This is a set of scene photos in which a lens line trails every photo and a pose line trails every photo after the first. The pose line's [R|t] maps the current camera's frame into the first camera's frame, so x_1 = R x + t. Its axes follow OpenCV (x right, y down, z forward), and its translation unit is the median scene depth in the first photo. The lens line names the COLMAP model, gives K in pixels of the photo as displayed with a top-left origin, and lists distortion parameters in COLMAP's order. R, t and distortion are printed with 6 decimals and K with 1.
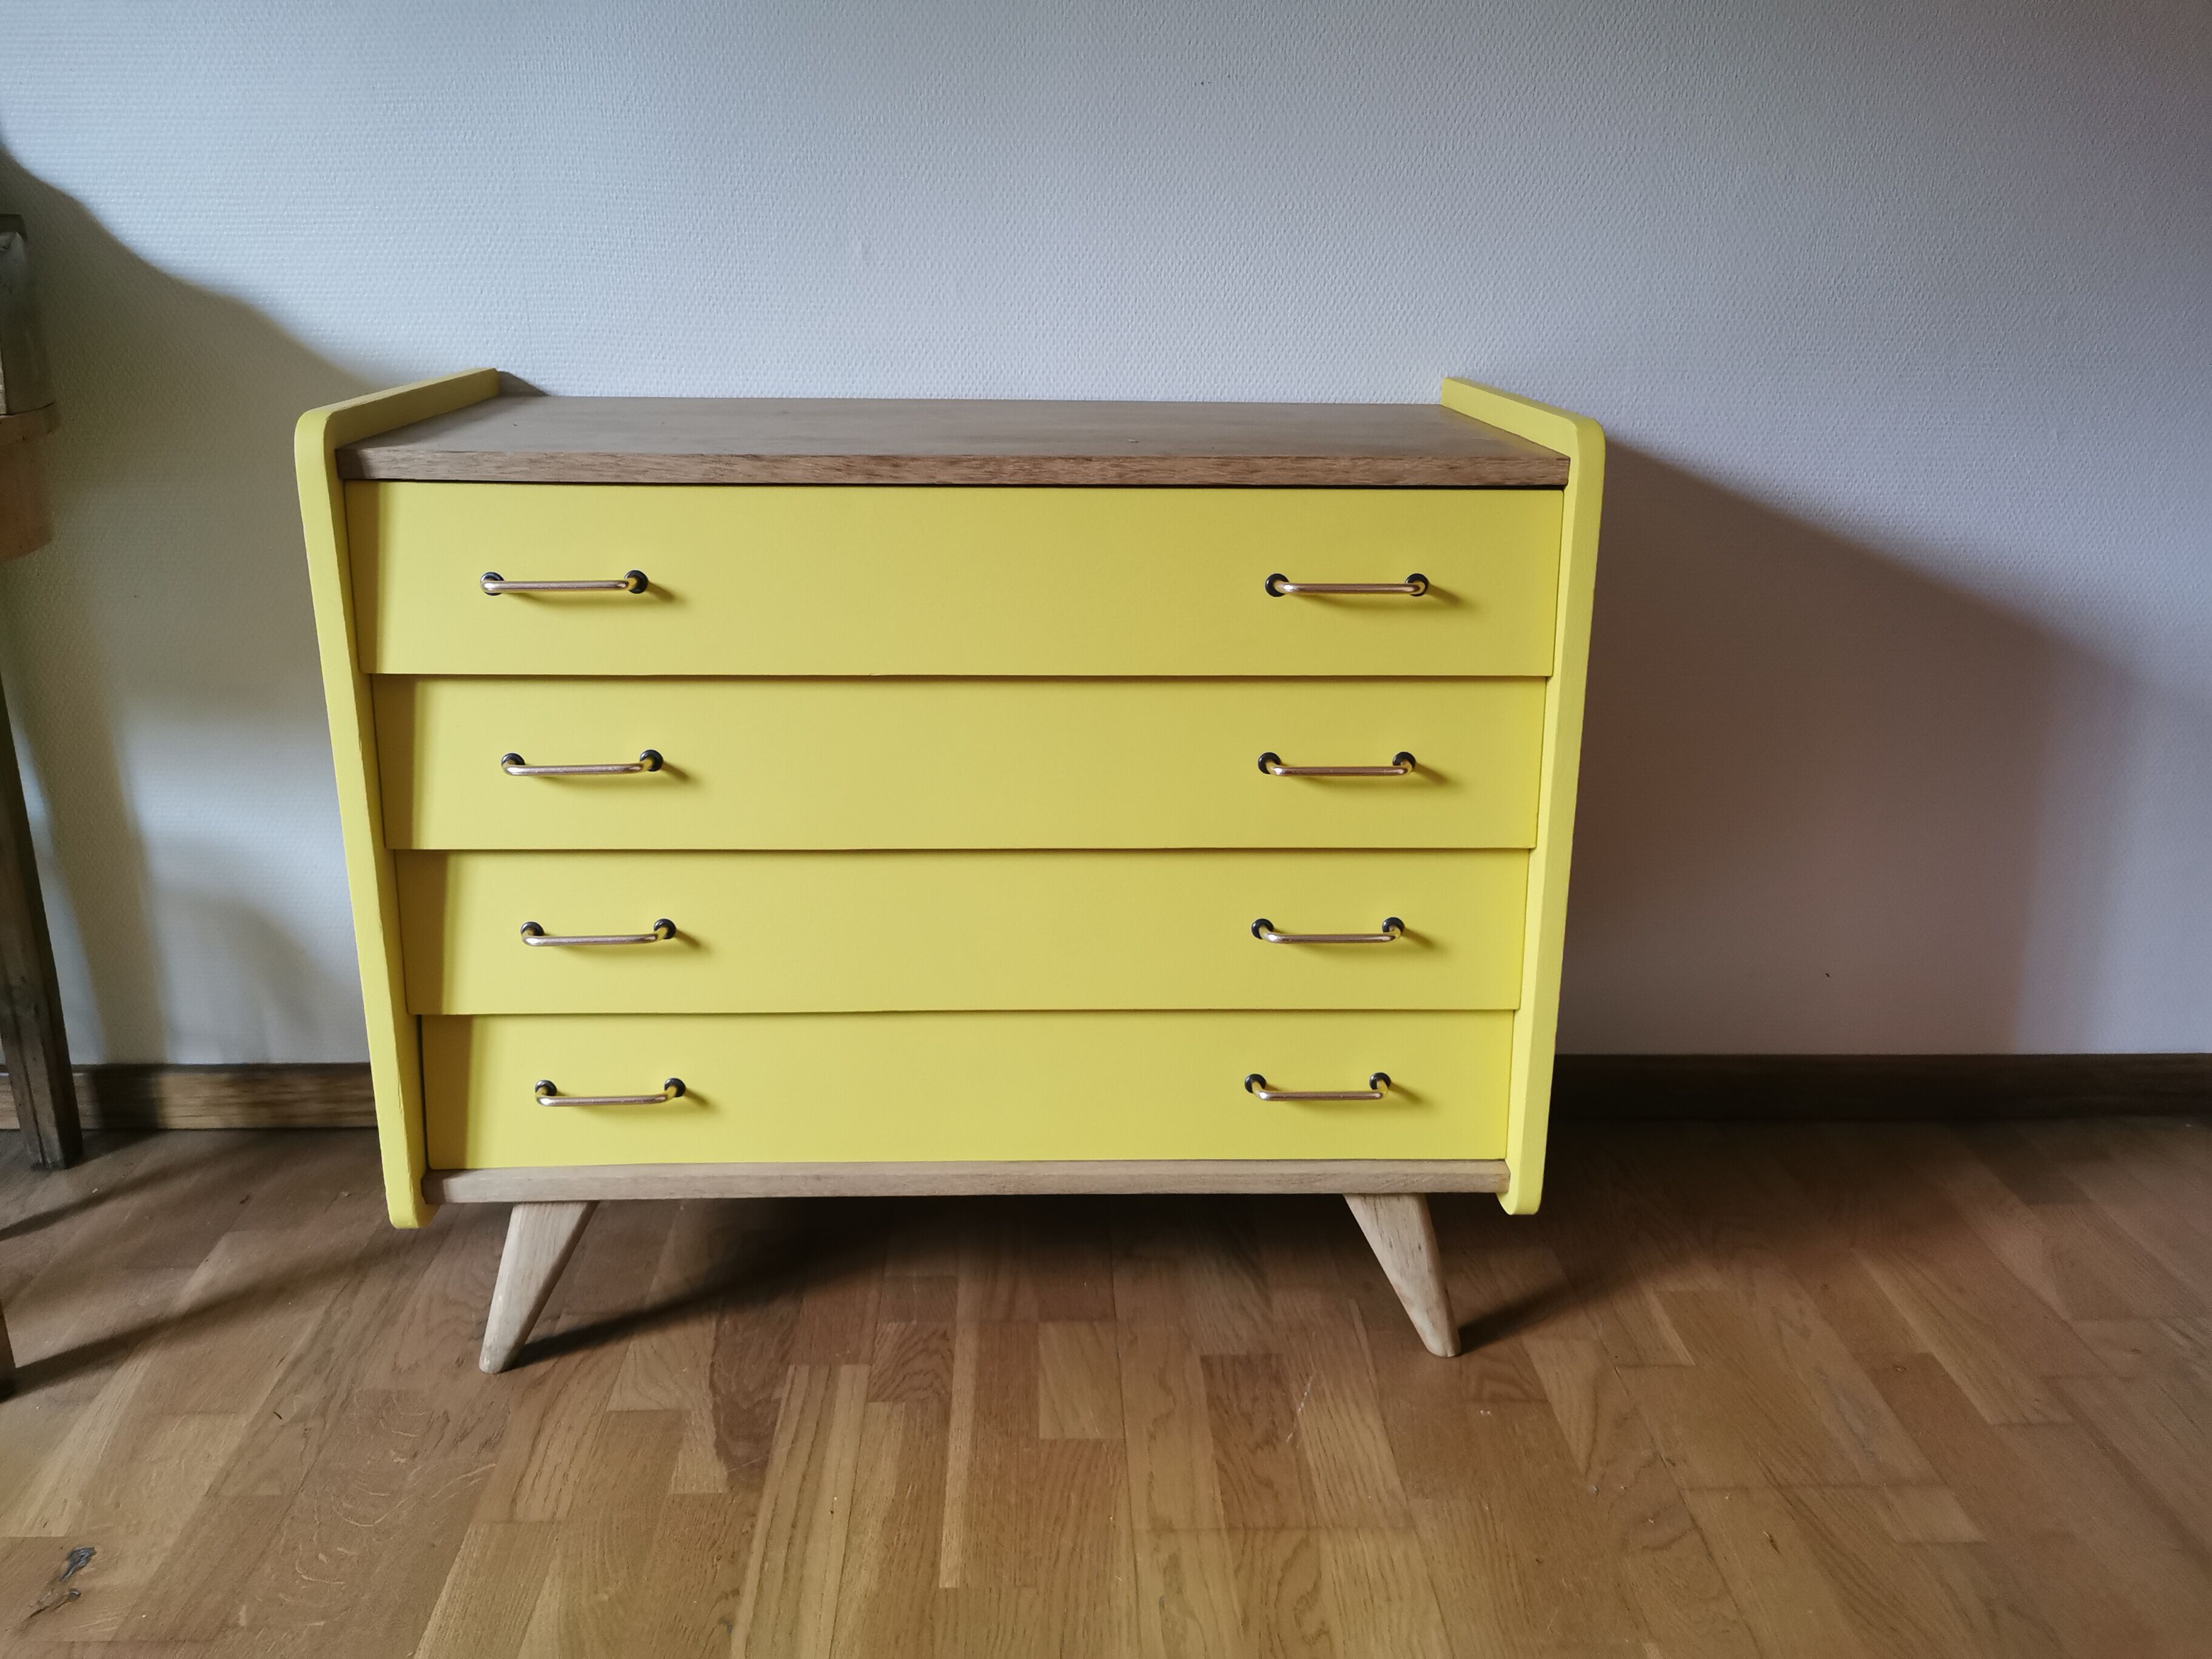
lens RADIAL K [[1740.8, 0, 1084.2], [0, 1740.8, 834.8], [0, 0, 1]] dist [0.055241, -0.089381]
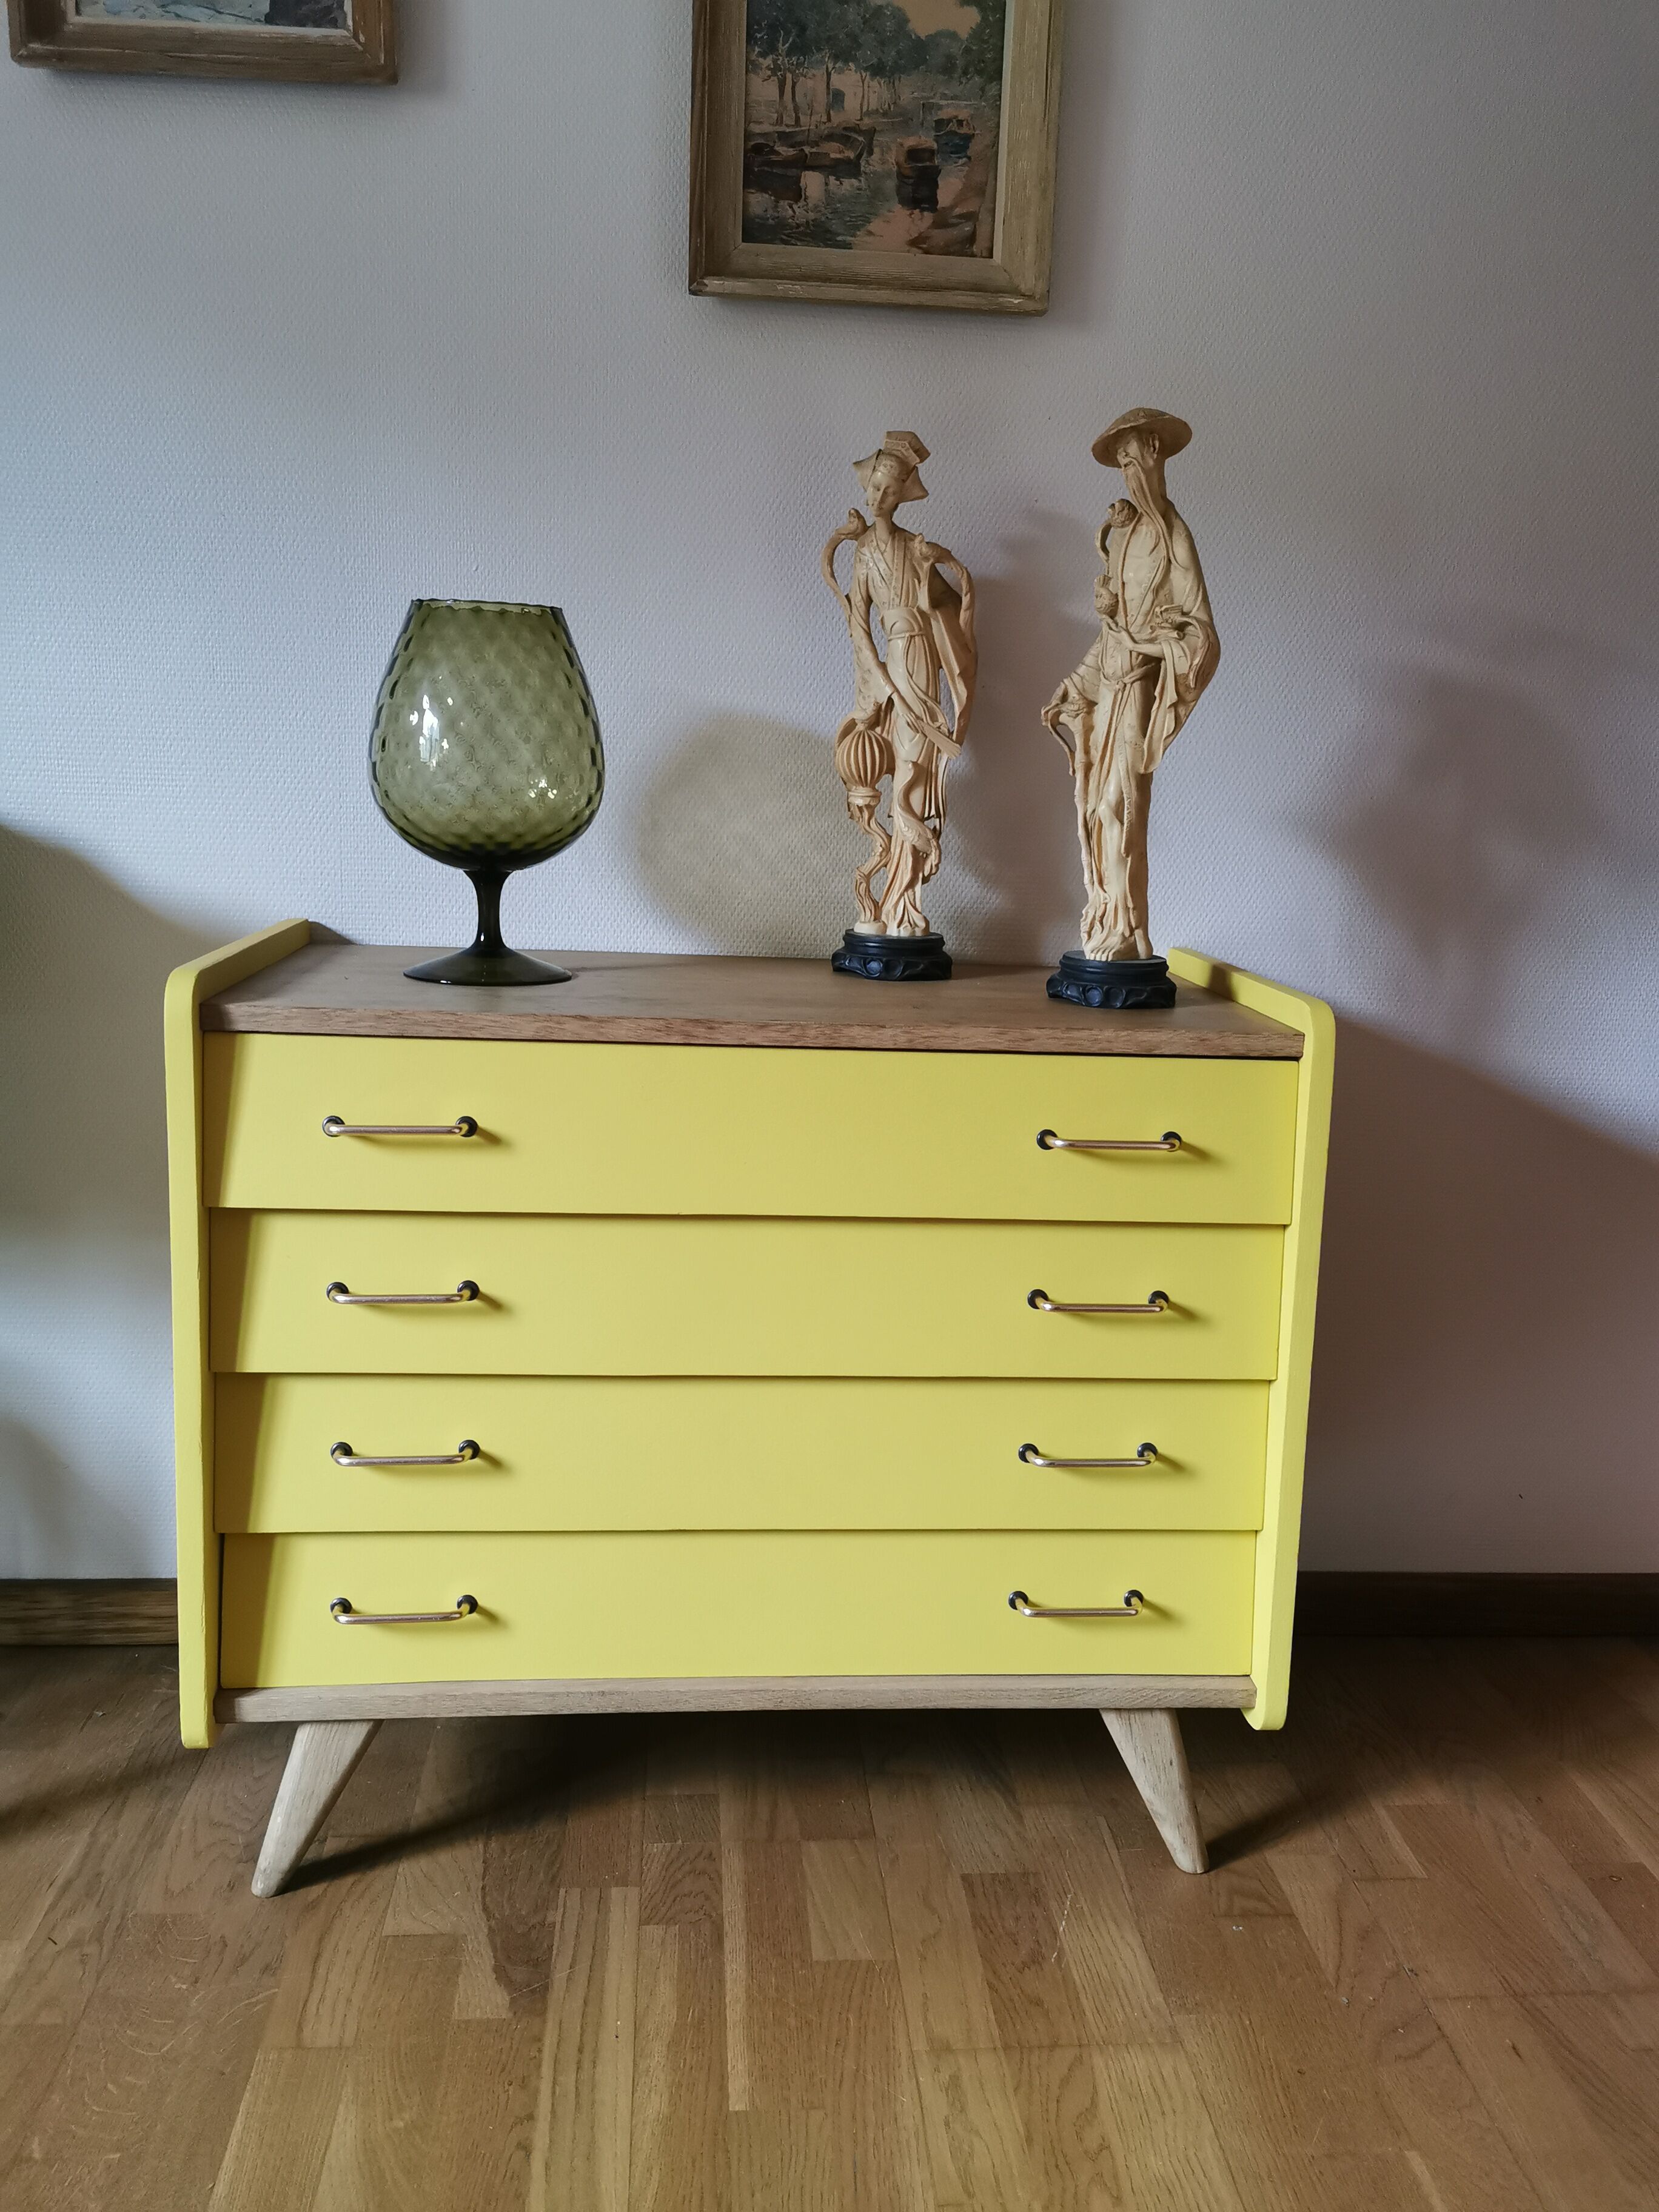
lens RADIAL K [[1740.8, 0, 844.2], [0, 1740.8, 1093.0], [0, 0, 1]] dist [0.055241, -0.089381]
pose [[0.997734, 0.019719, 0.064320, -0.086061], [-0.010727, 0.990476, -0.137269, -0.017307], [-0.066414, 0.136268, 0.988443, -0.089255]]
